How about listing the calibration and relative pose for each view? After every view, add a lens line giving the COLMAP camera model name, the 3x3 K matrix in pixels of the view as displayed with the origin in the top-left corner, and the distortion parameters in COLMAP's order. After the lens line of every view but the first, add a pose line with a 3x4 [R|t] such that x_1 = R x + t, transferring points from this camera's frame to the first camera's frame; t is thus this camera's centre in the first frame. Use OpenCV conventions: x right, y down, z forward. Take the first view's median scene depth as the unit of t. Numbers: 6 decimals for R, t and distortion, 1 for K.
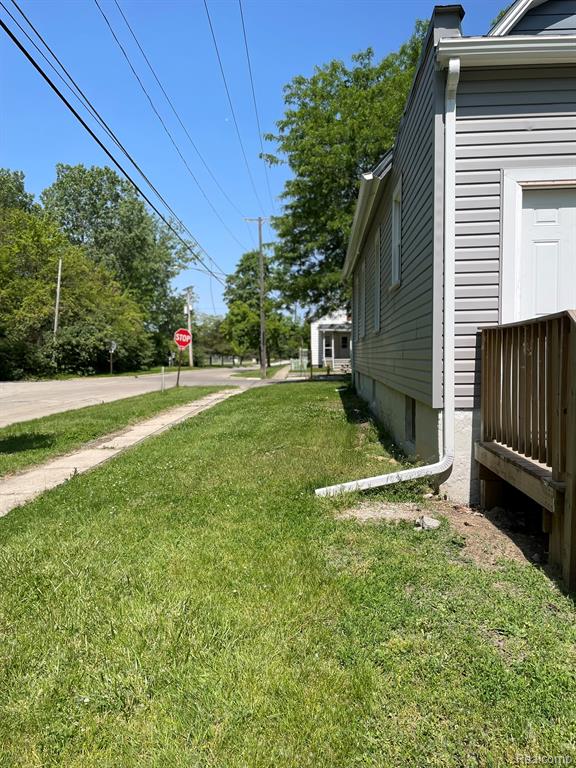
lens RADIAL K [[581.2, 0, 284.4], [0, 581.2, 383.4], [0, 0, 1]] dist [0.080519, -0.101170]
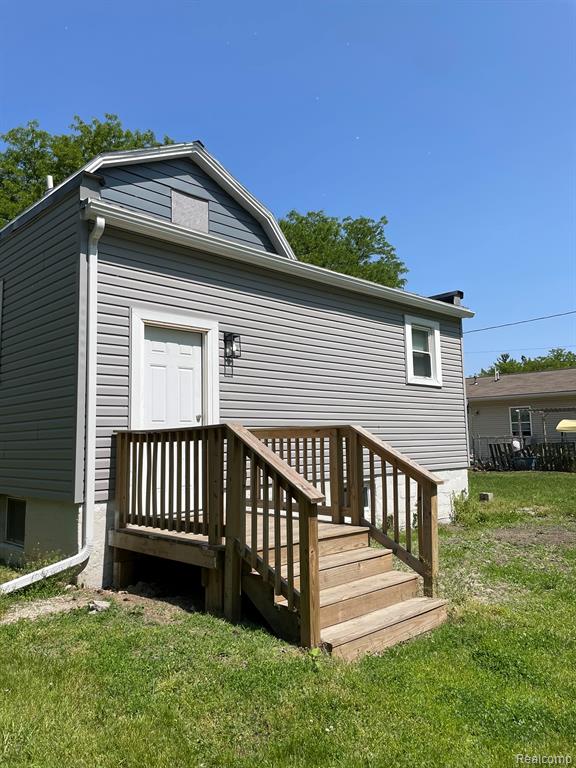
lens RADIAL K [[581.2, 0, 291.7], [0, 581.2, 377.9], [0, 0, 1]] dist [0.080519, -0.101170]
pose [[0.665818, 0.078579, 0.741965, -0.324971], [0.049079, 0.987672, -0.148644, -0.006844], [-0.744498, 0.135385, 0.653753, -0.067142]]
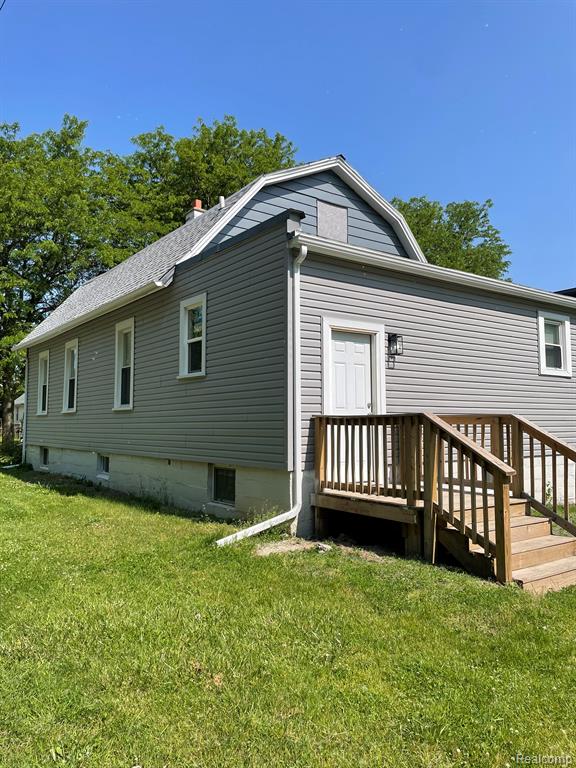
lens RADIAL K [[581.2, 0, 297.5], [0, 581.2, 376.1], [0, 0, 1]] dist [0.080519, -0.101170]
pose [[0.759691, 0.060224, 0.647489, -0.678868], [0.027262, 0.991877, -0.124243, -0.010831], [-0.649712, 0.112038, 0.751879, -0.112867]]
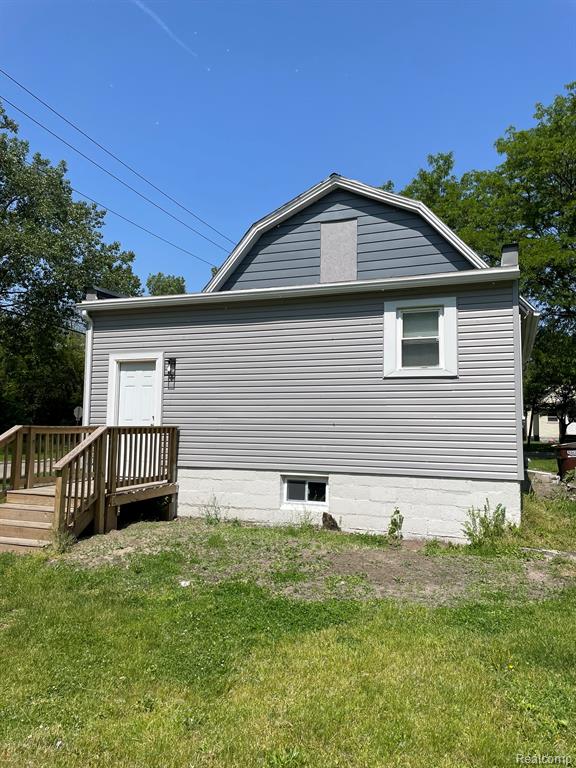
lens RADIAL K [[581.2, 0, 282.9], [0, 581.2, 376.7], [0, 0, 1]] dist [0.080519, -0.101170]
pose [[0.957270, -0.005051, -0.289151, 1.603932], [-0.035409, 0.990277, -0.134524, -0.010937], [0.287019, 0.139015, 0.947784, -0.855092]]
